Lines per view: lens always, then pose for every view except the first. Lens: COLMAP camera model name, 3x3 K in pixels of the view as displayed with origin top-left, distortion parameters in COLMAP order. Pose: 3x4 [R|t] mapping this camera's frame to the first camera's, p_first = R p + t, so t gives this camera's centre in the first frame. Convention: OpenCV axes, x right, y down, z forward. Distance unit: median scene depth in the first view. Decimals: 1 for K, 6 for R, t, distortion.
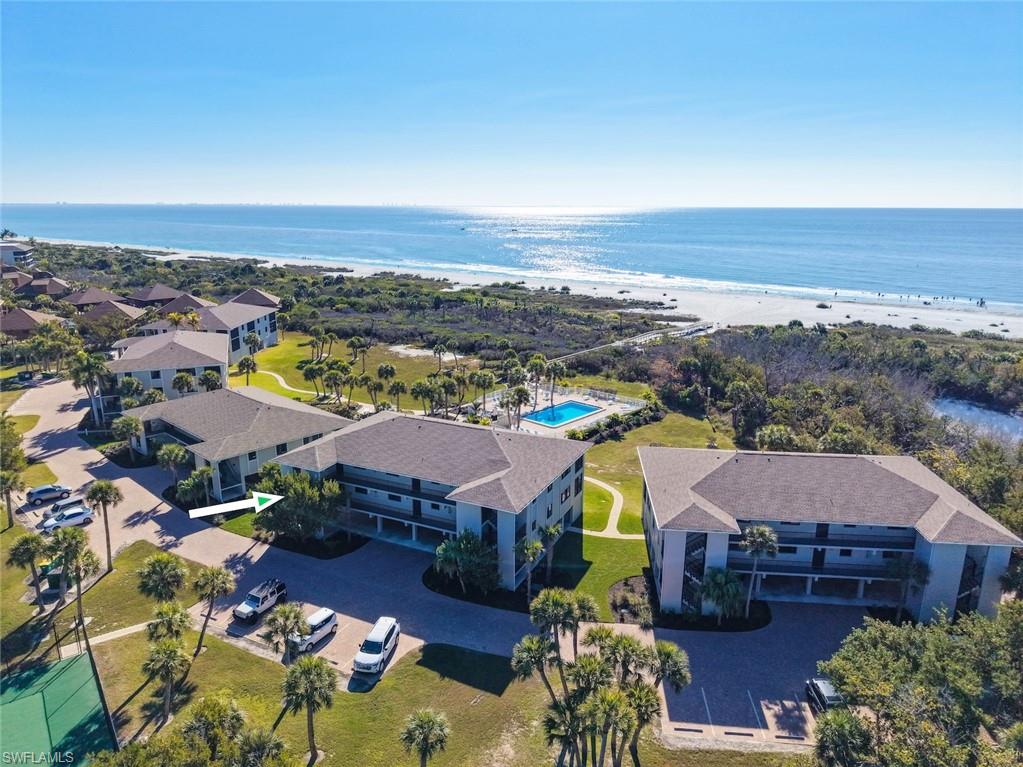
lens RADIAL K [[685.1, 0, 511.5], [0, 685.1, 383.5], [0, 0, 1]] dist [0.004090, 0.001302]
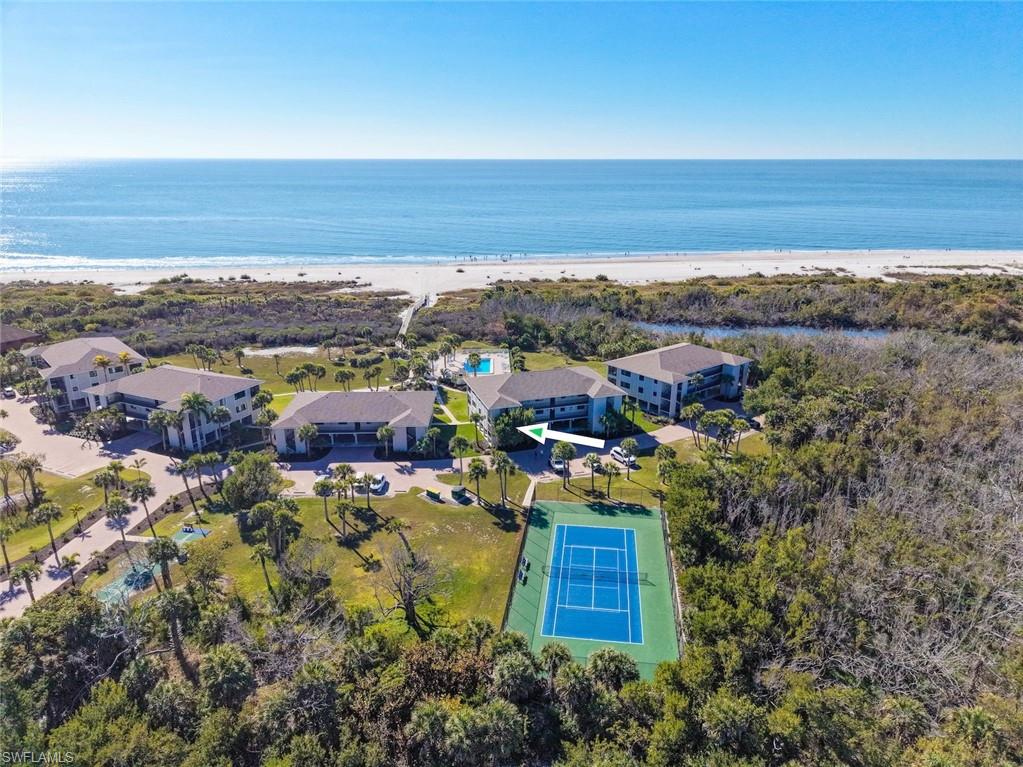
lens RADIAL K [[676.9, 0, 514.1], [0, 676.9, 385.8], [0, 0, 1]] dist [0.078754, -0.129279]
pose [[0.717149, -0.222663, 0.660393, -0.936350], [0.175746, 0.974743, 0.137801, -0.114455], [-0.674397, 0.017237, 0.738168, -0.223766]]
